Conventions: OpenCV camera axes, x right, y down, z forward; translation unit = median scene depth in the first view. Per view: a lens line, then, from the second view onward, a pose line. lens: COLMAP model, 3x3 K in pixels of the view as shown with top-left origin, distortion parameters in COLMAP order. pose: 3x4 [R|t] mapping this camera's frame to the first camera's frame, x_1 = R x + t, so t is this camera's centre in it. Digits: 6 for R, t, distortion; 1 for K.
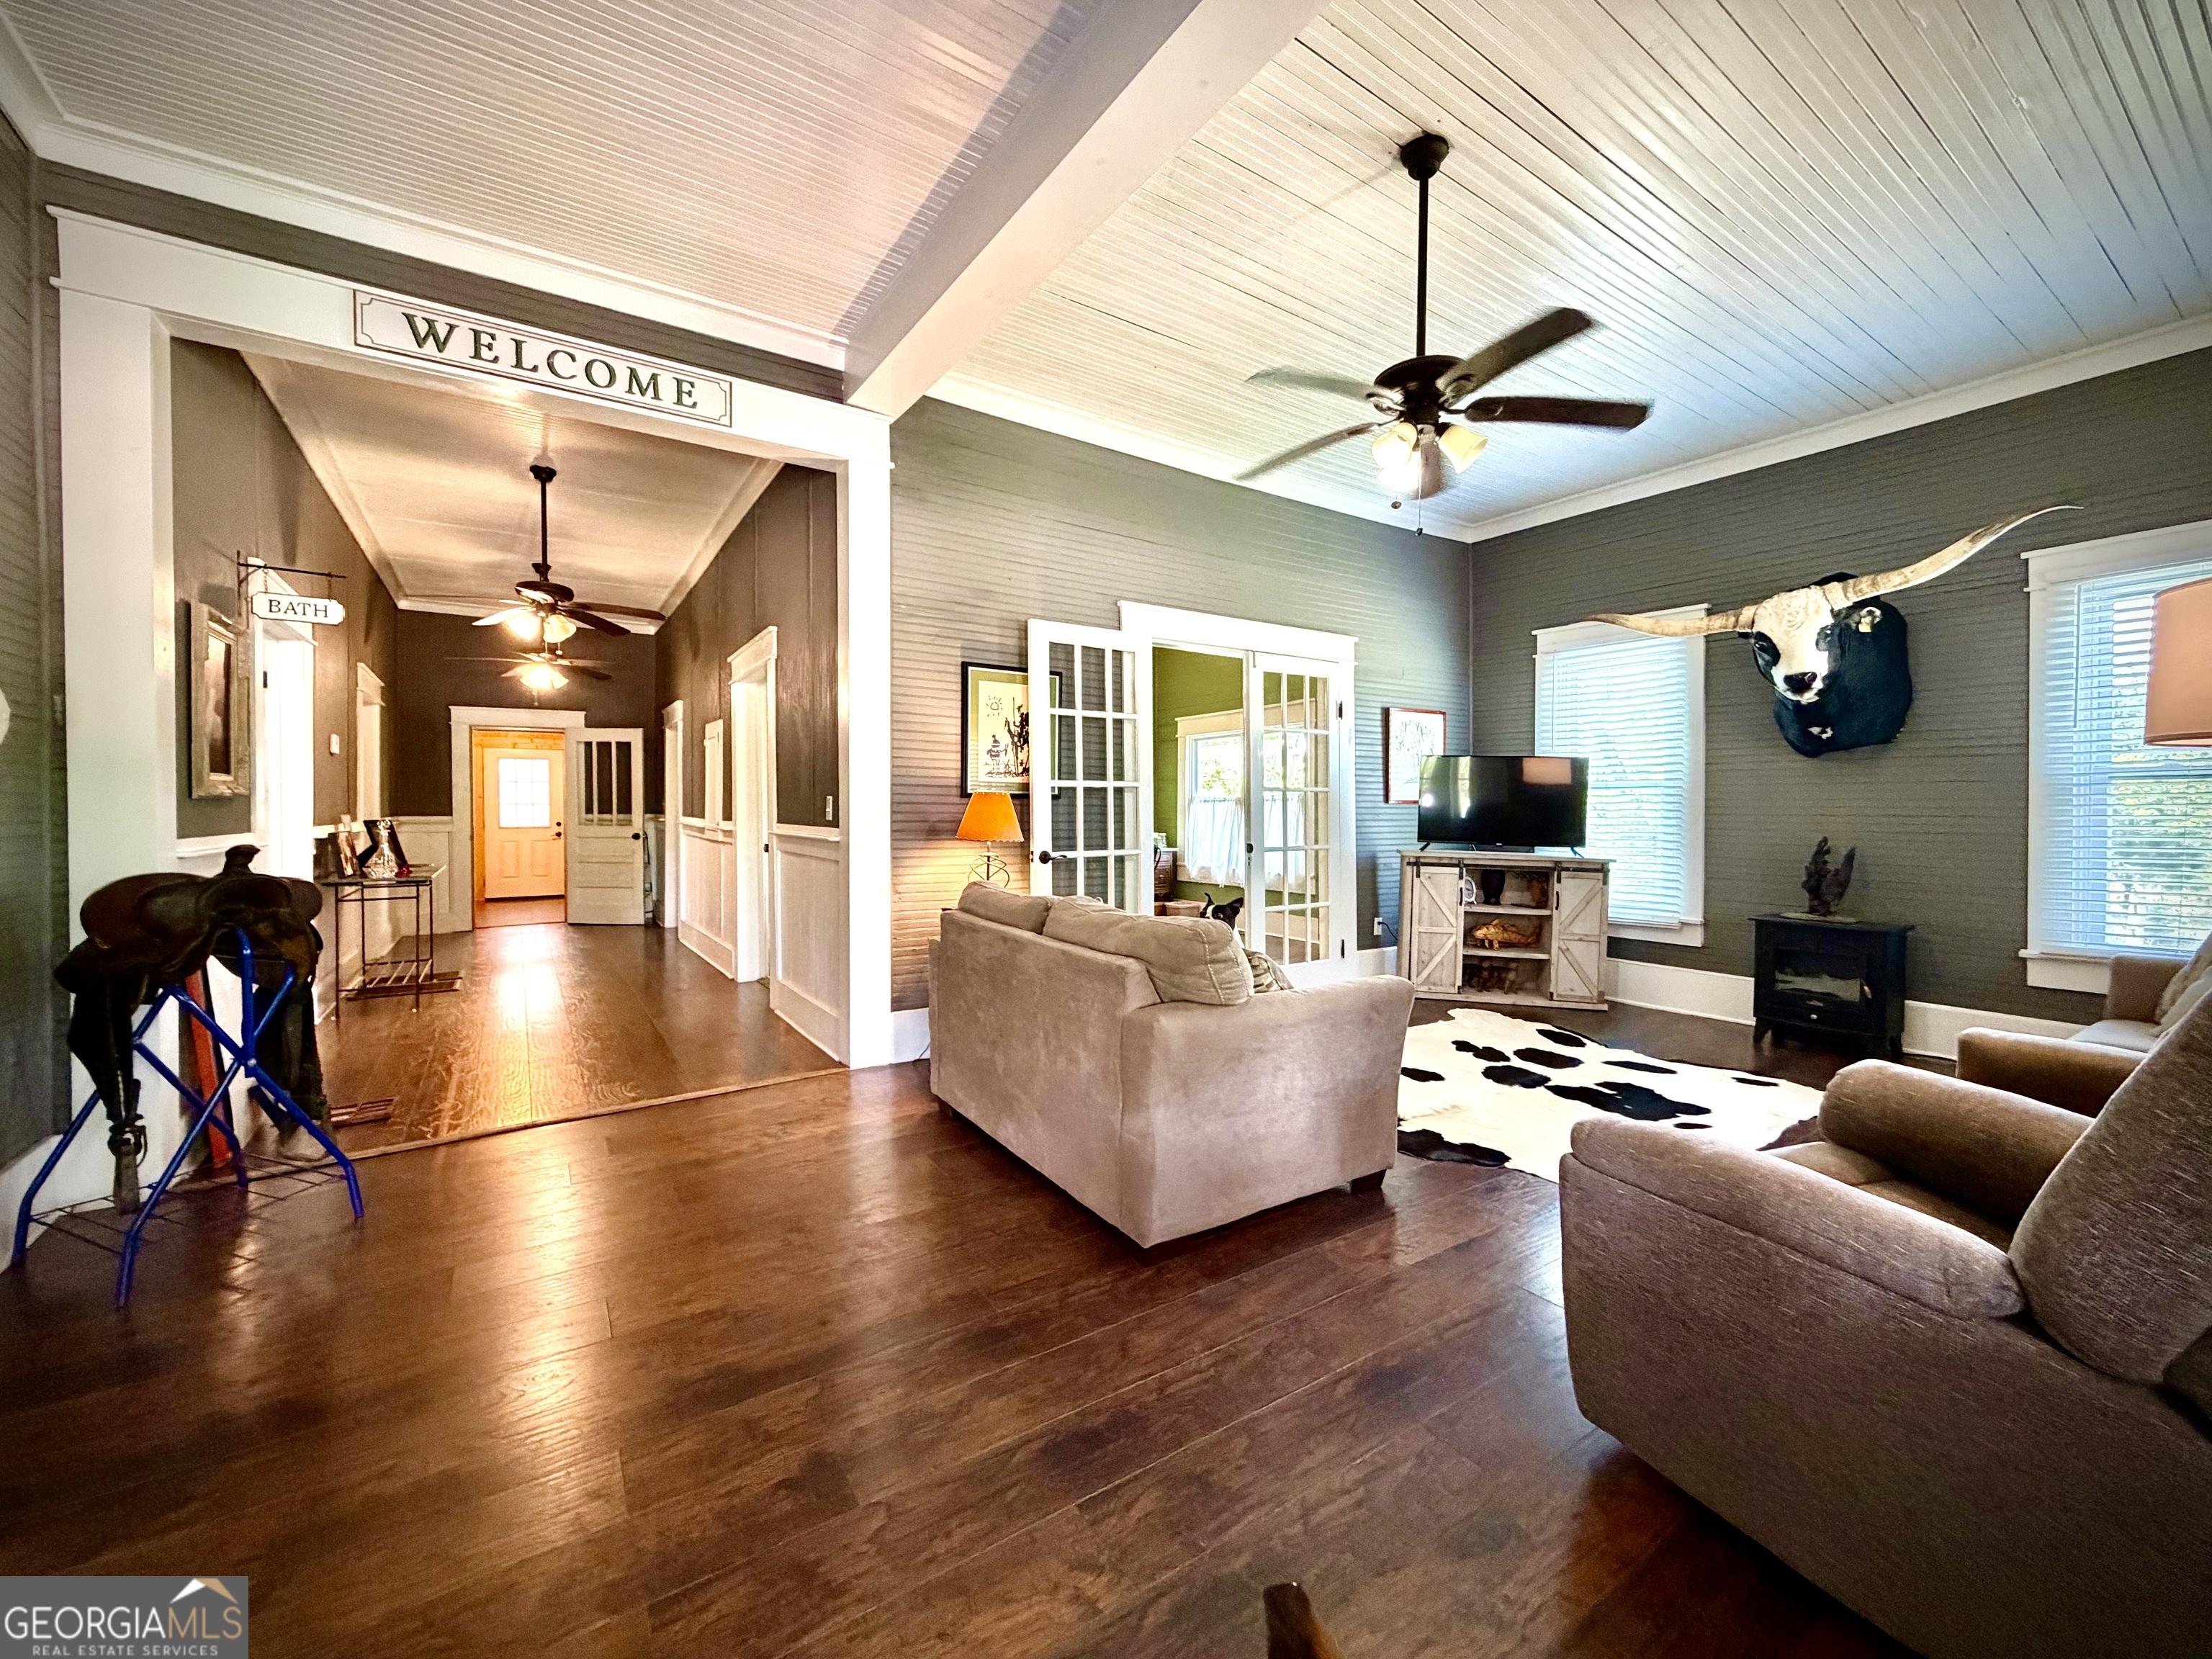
lens RADIAL K [[882.6, 0, 1102.7], [0, 882.6, 825.0], [0, 0, 1]] dist [0.000341, -0.000242]
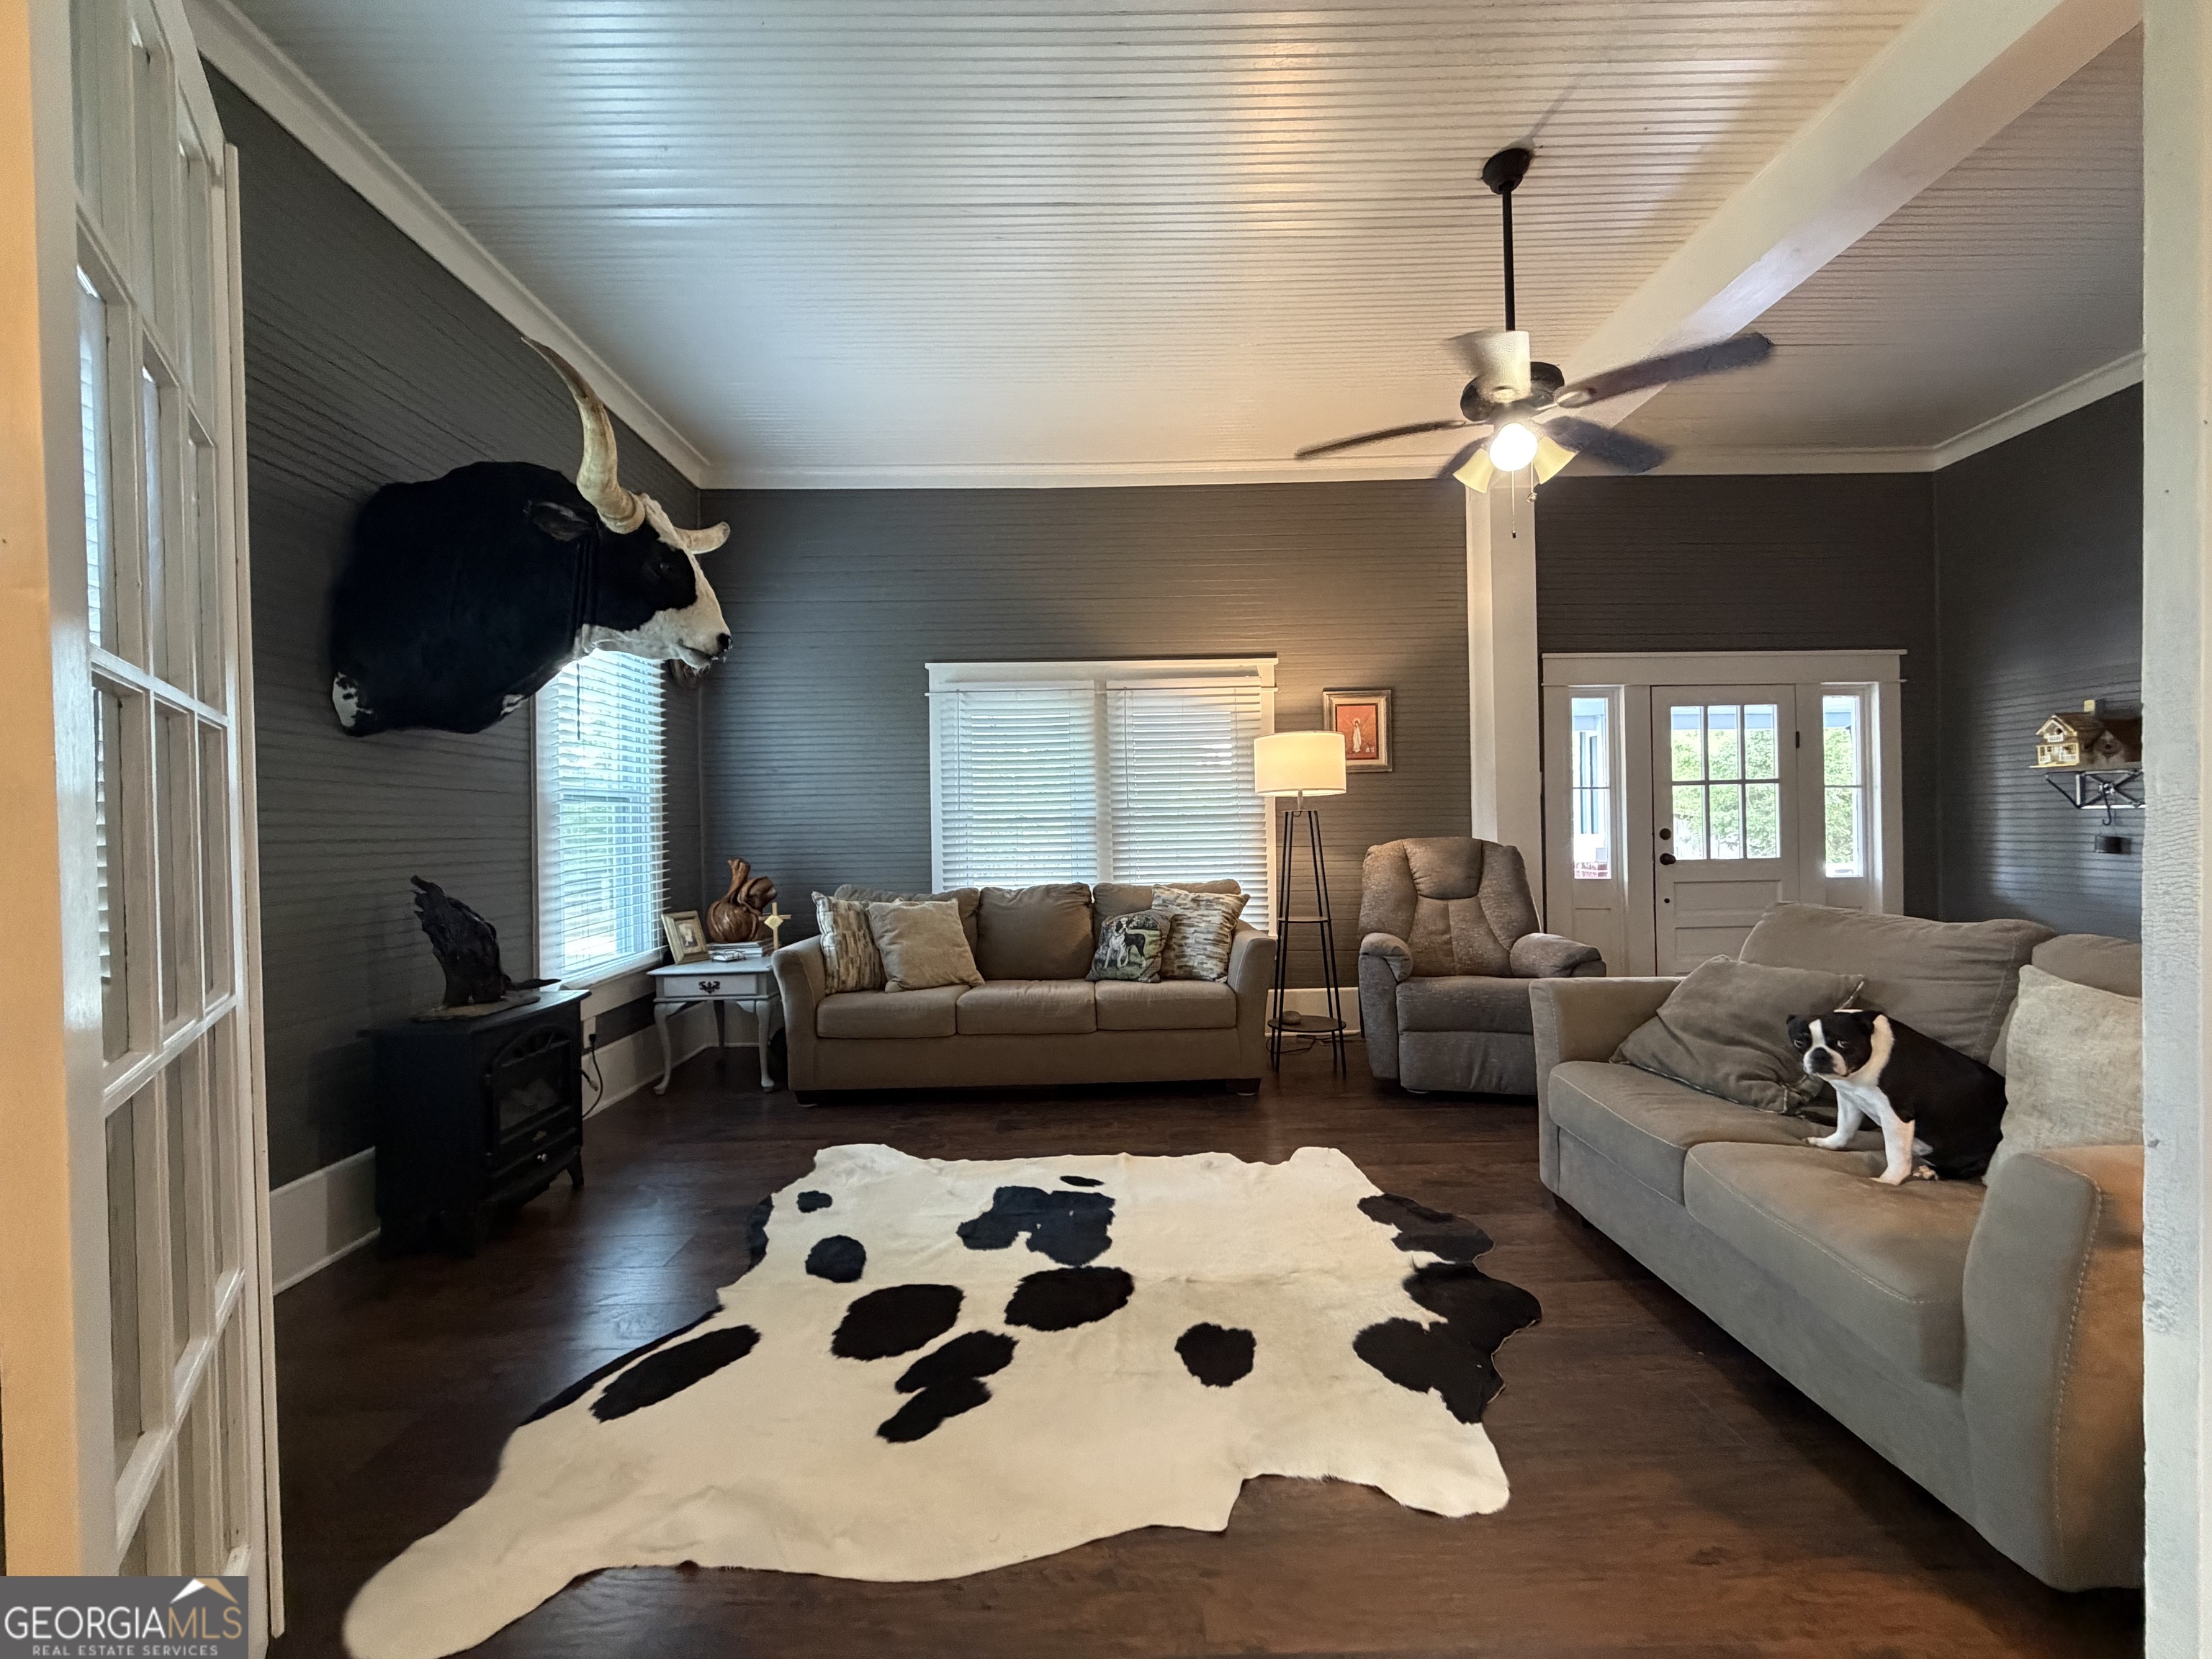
lens RADIAL K [[882.6, 0, 1098.0], [0, 882.6, 825.3], [0, 0, 1]] dist [0.000341, -0.000242]
pose [[-0.832861, 0.014709, 0.553287, 0.124195], [0.026083, 0.999579, 0.012688, -0.016858], [-0.552868, 0.024998, -0.832894, 1.299558]]
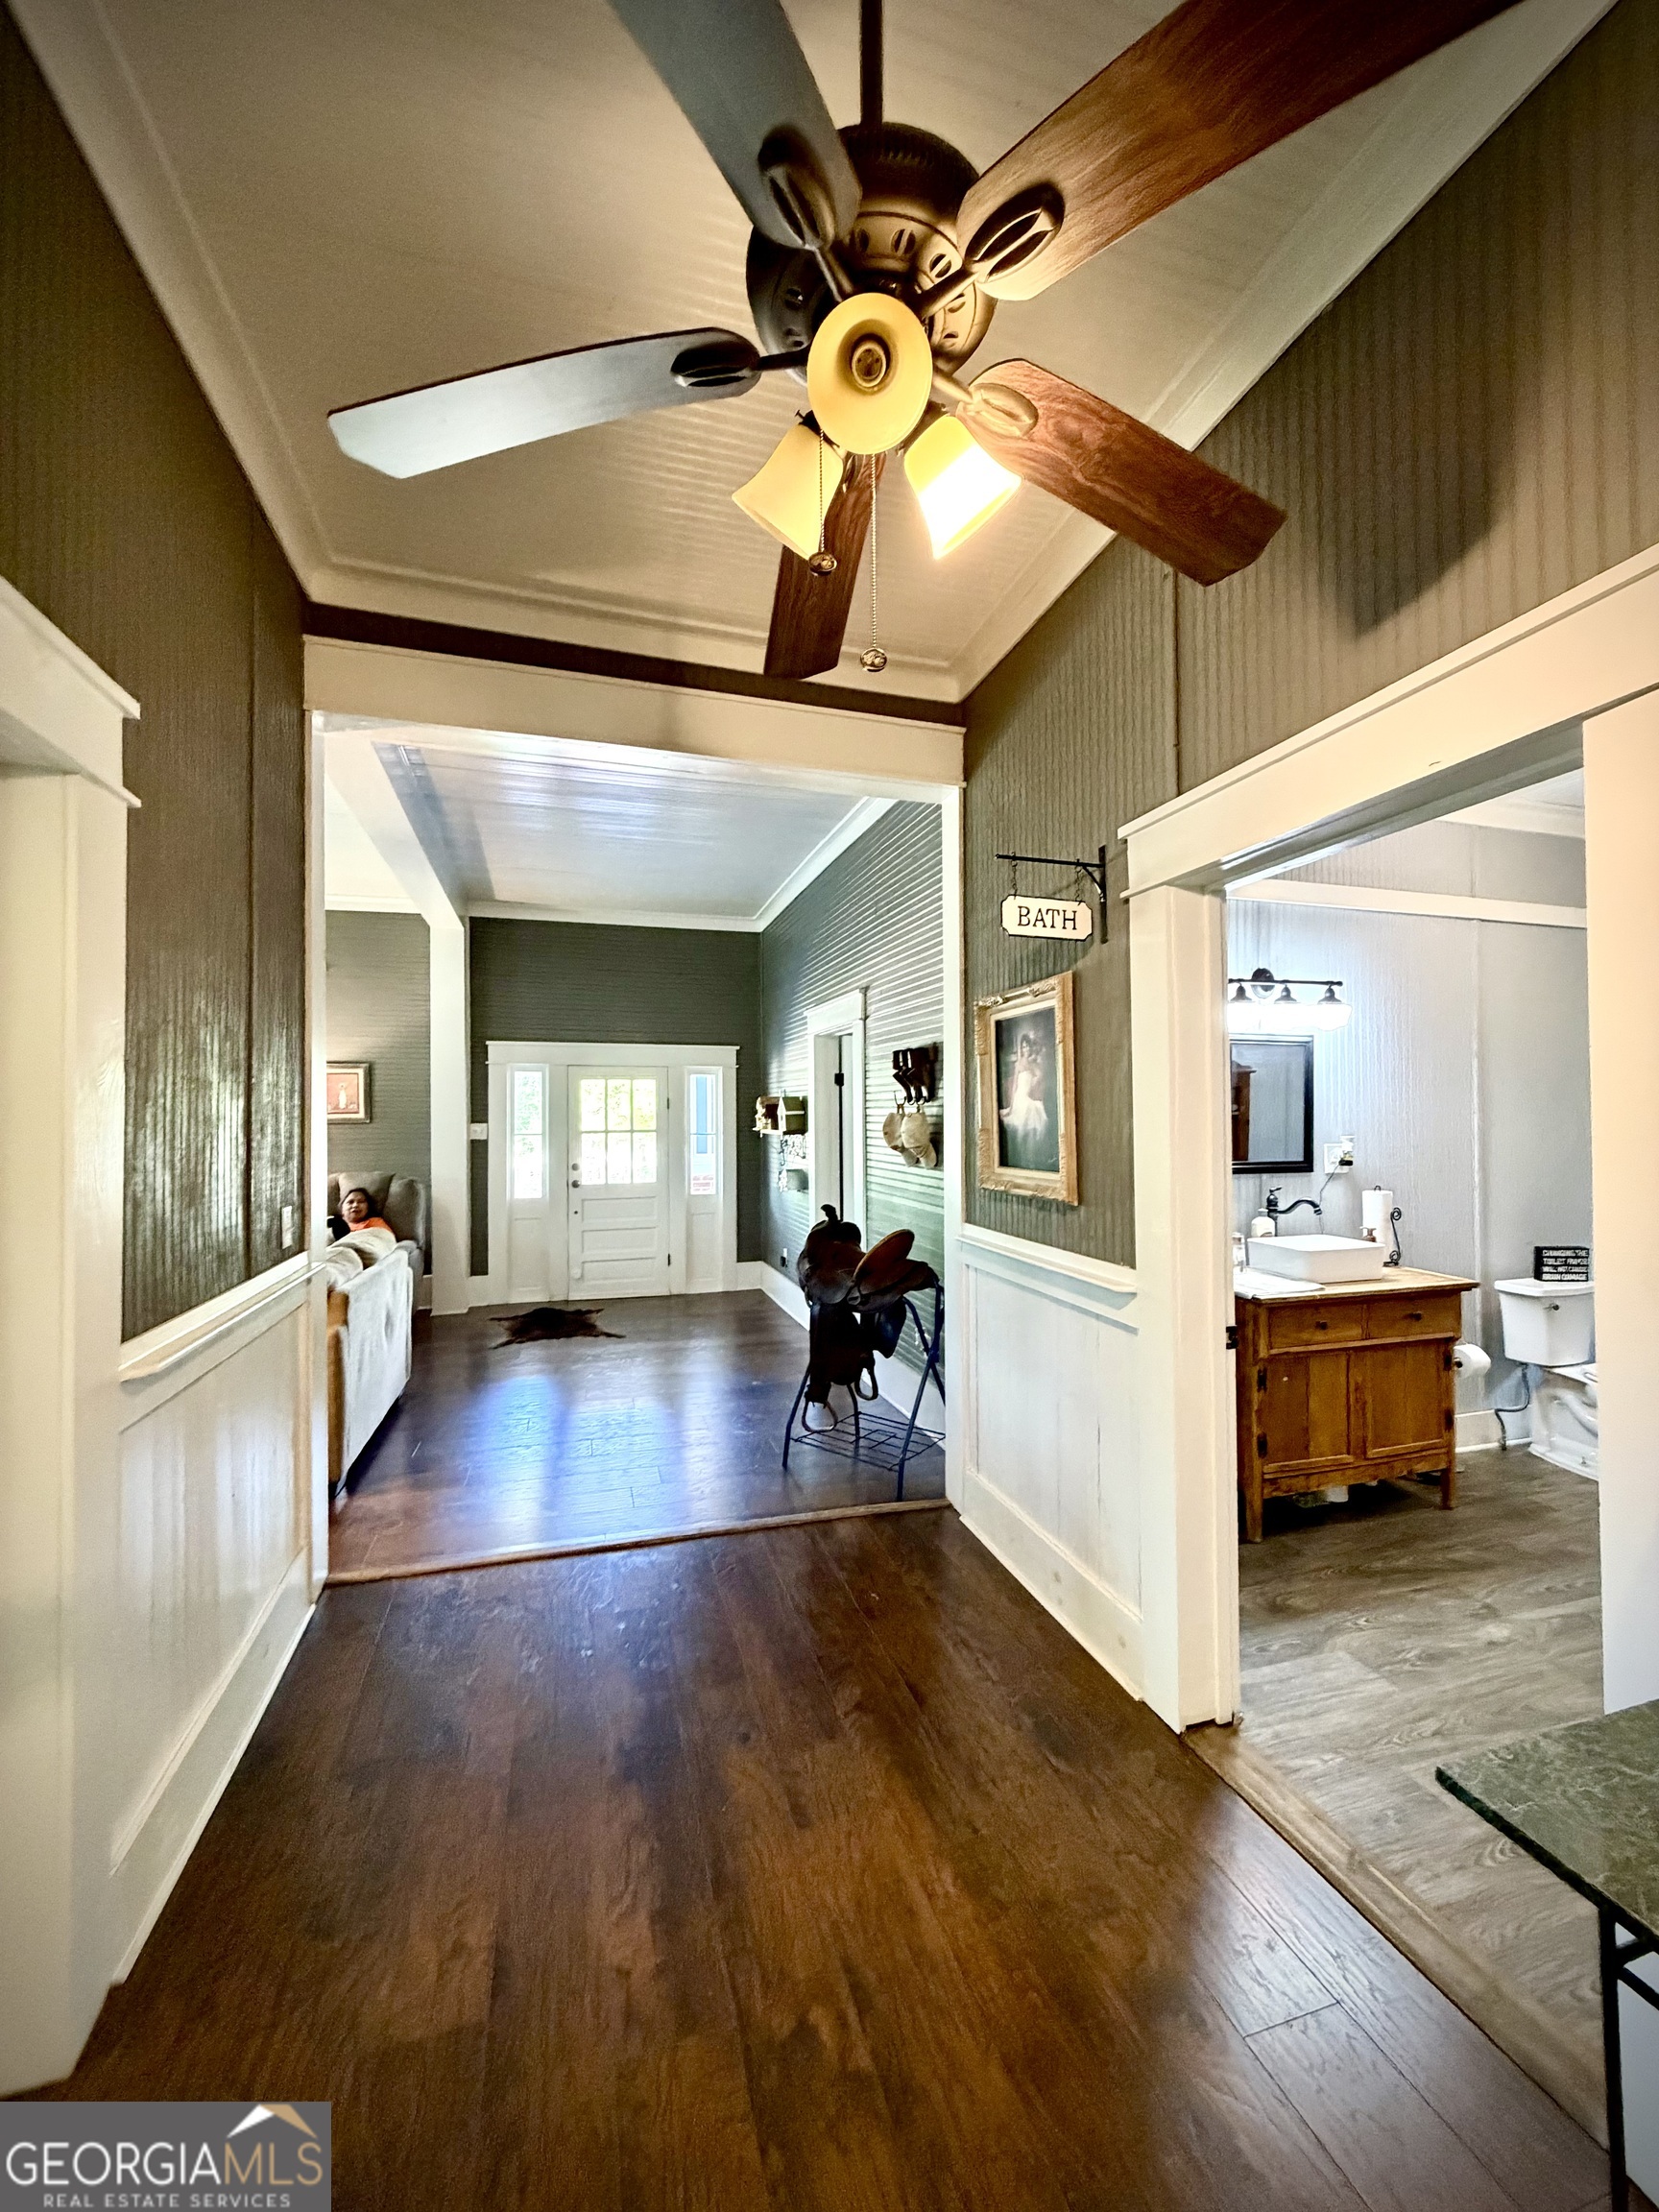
lens RADIAL K [[882.6, 0, 835.7], [0, 882.6, 1097.8], [0, 0, 1]] dist [0.000341, -0.000242]
pose [[-0.956011, 0.009125, 0.293188, -0.799374], [0.009378, 0.999956, -0.000544, -0.095150], [-0.293180, 0.002230, -0.956055, 1.392337]]
